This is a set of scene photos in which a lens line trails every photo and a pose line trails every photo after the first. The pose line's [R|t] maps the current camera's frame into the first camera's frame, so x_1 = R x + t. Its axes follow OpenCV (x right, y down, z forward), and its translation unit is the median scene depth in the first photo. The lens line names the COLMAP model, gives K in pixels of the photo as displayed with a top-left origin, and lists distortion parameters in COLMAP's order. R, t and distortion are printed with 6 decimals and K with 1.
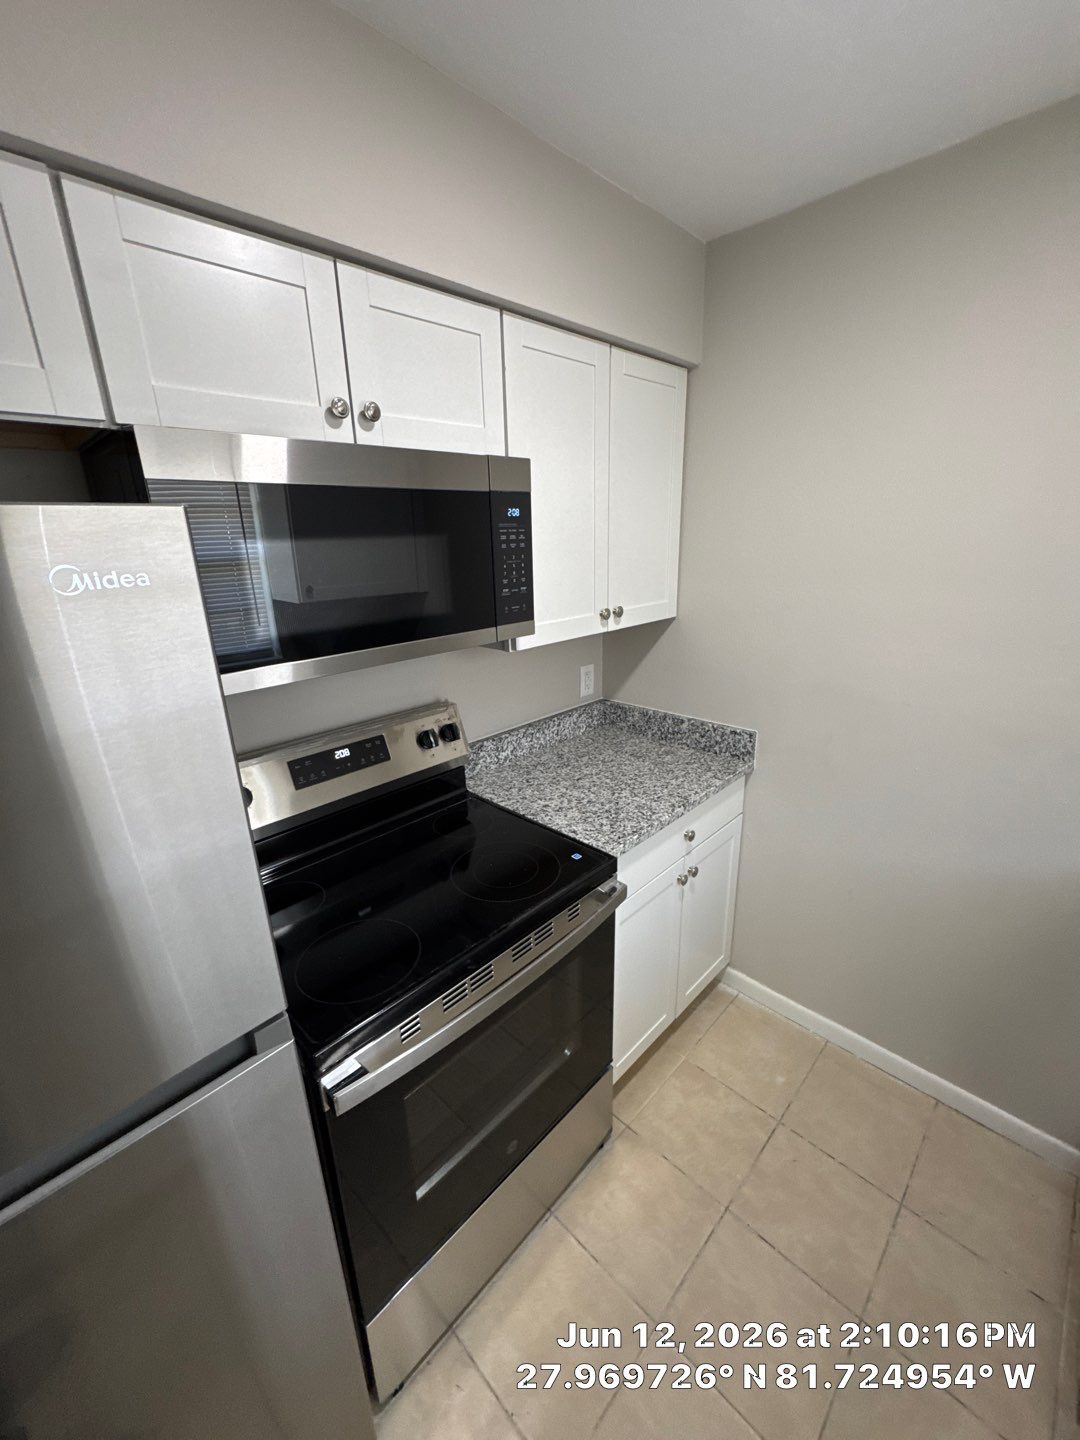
lens RADIAL K [[574.8, 0, 539.1], [0, 574.8, 720.0], [0, 0, 1]] dist [-0.003886, 0.001012]
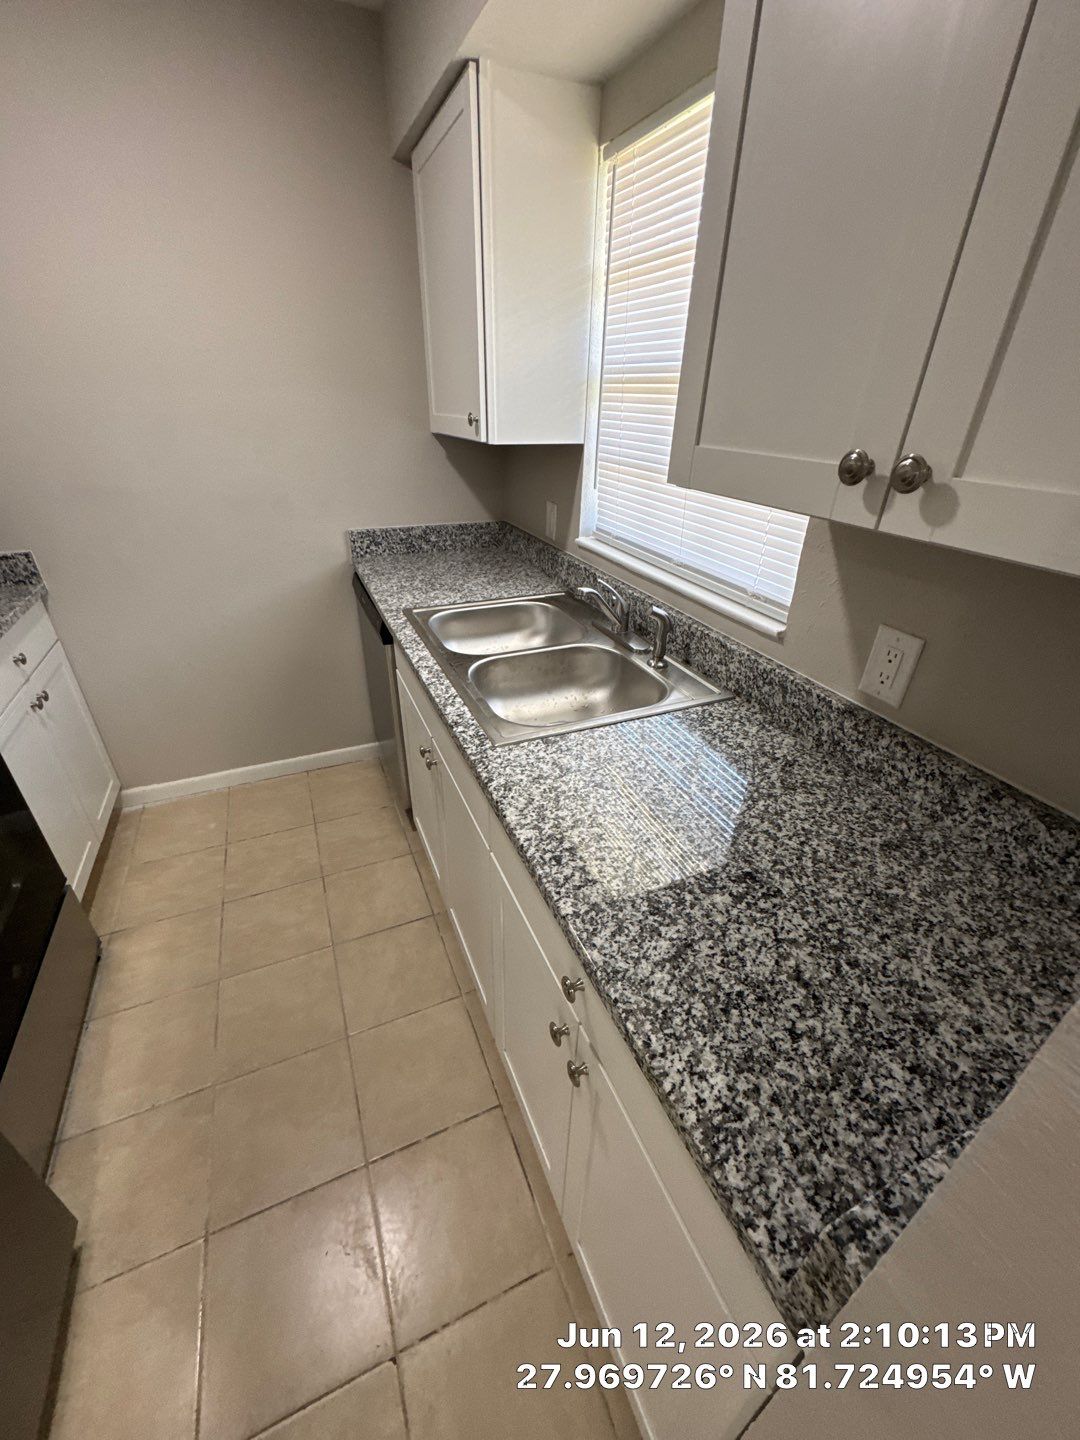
lens RADIAL K [[574.8, 0, 541.9], [0, 574.8, 721.0], [0, 0, 1]] dist [-0.003886, 0.001012]
pose [[0.368133, -0.429175, 0.824795, -0.246557], [0.258297, 0.899381, 0.352699, 0.169716], [-0.893174, 0.083202, 0.441947, -0.207270]]
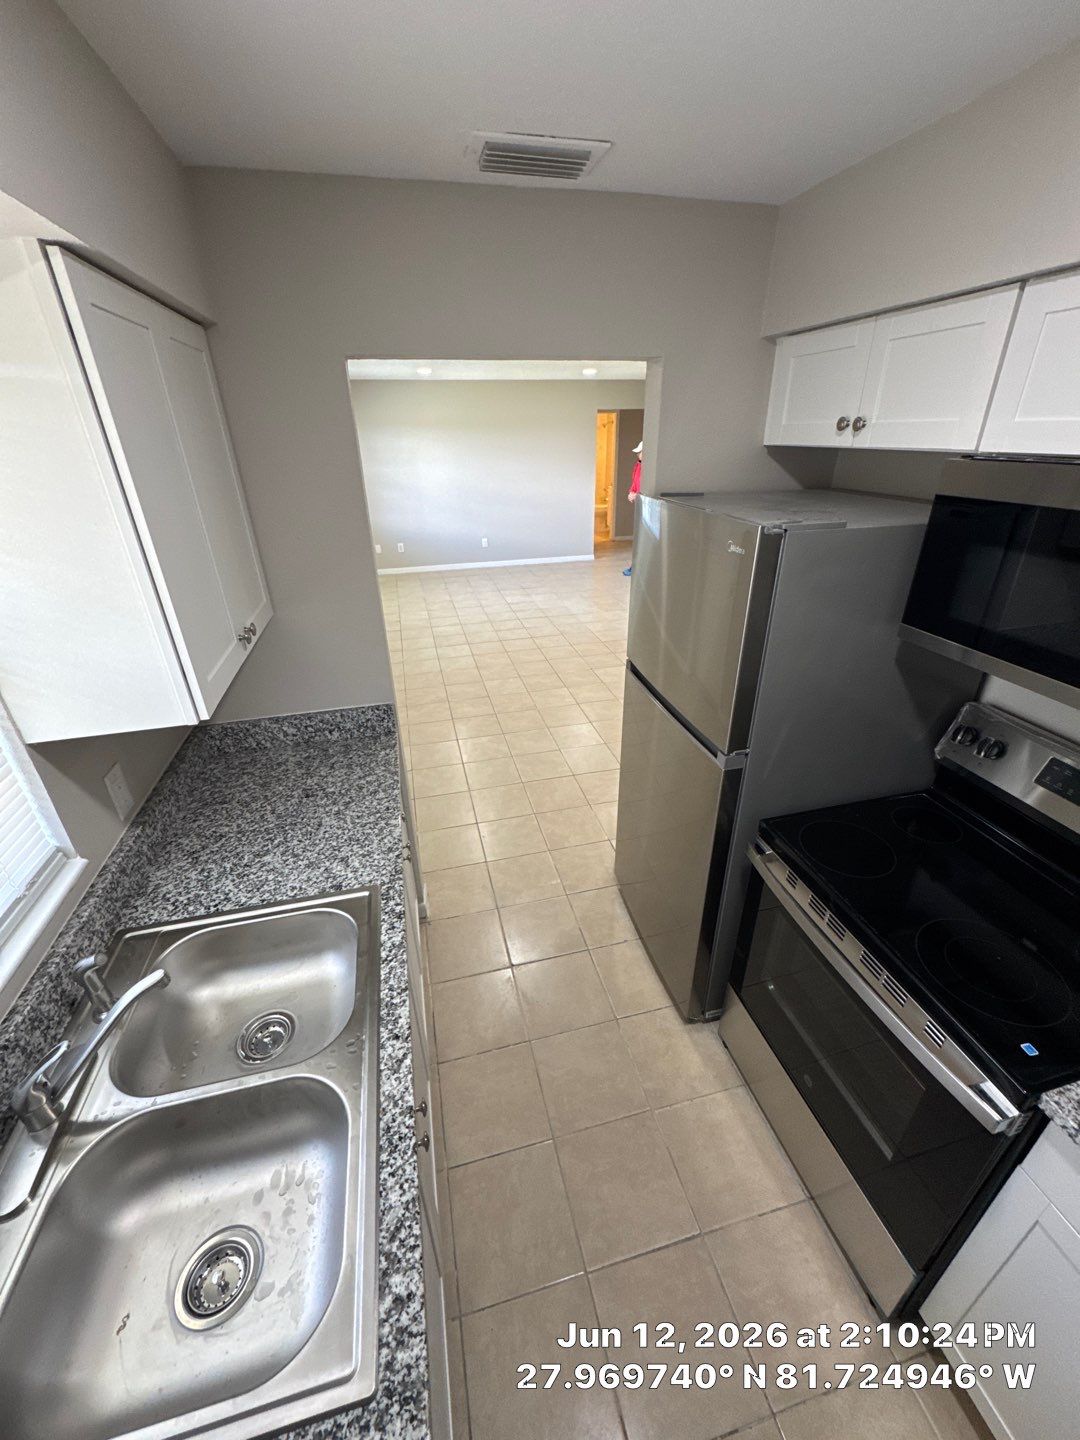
lens RADIAL K [[574.8, 0, 544.7], [0, 574.8, 715.5], [0, 0, 1]] dist [-0.003886, 0.001012]
pose [[-0.517648, 0.413312, -0.749142, 0.572068], [-0.235964, 0.772661, 0.589336, -0.281305], [0.822412, 0.481839, -0.302439, 0.396902]]
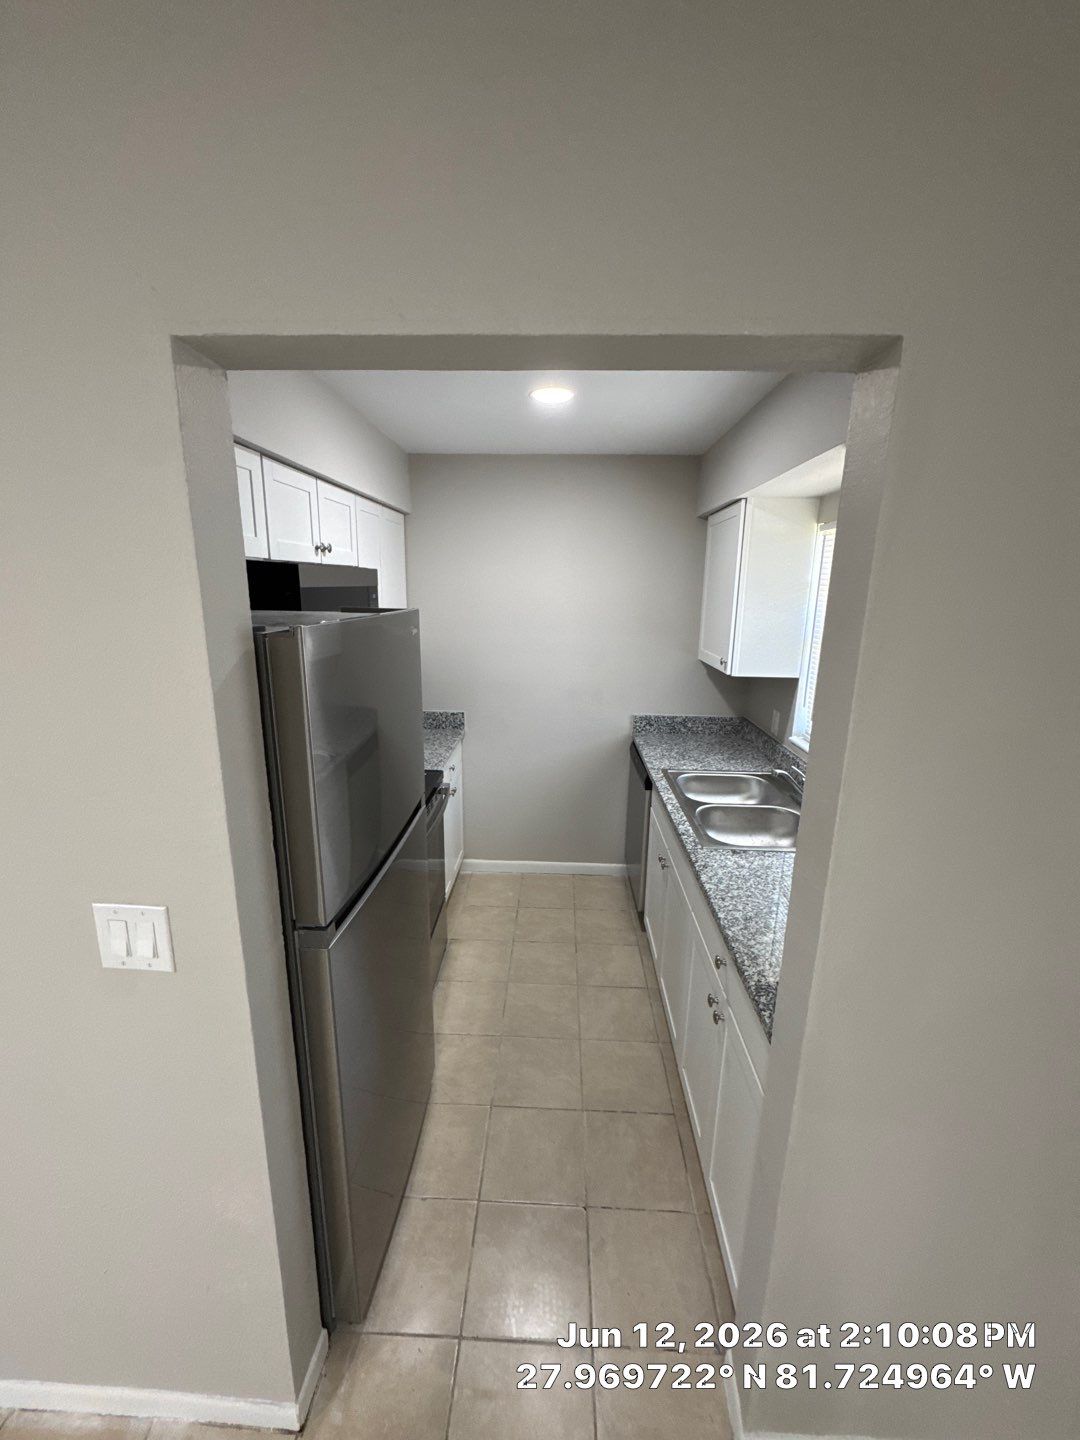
lens RADIAL K [[574.8, 0, 541.0], [0, 574.8, 719.3], [0, 0, 1]] dist [-0.003886, 0.001012]
pose [[0.735866, -0.120284, 0.666358, -0.677624], [0.176755, 0.984098, -0.017553, 0.123161], [-0.653650, 0.130699, 0.745426, -0.521147]]
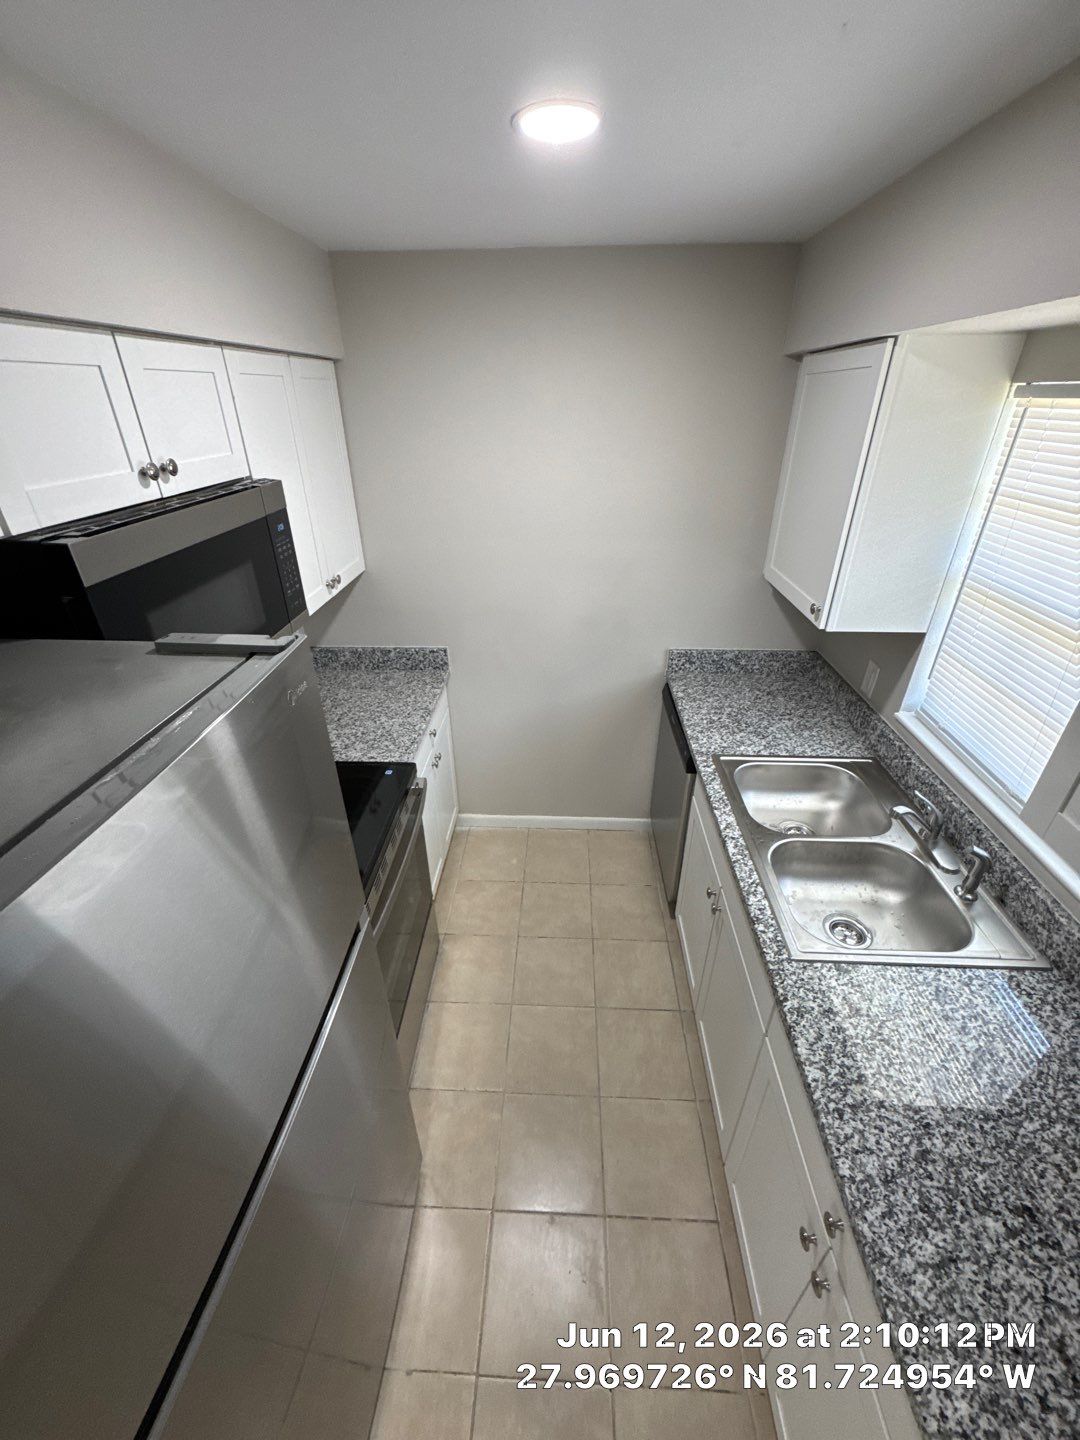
lens RADIAL K [[574.8, 0, 540.7], [0, 574.8, 721.1], [0, 0, 1]] dist [-0.003886, 0.001012]
pose [[0.742309, -0.311261, 0.593375, -0.342111], [0.193645, 0.947424, 0.254732, -0.124430], [-0.641467, -0.074186, 0.763555, -0.219486]]
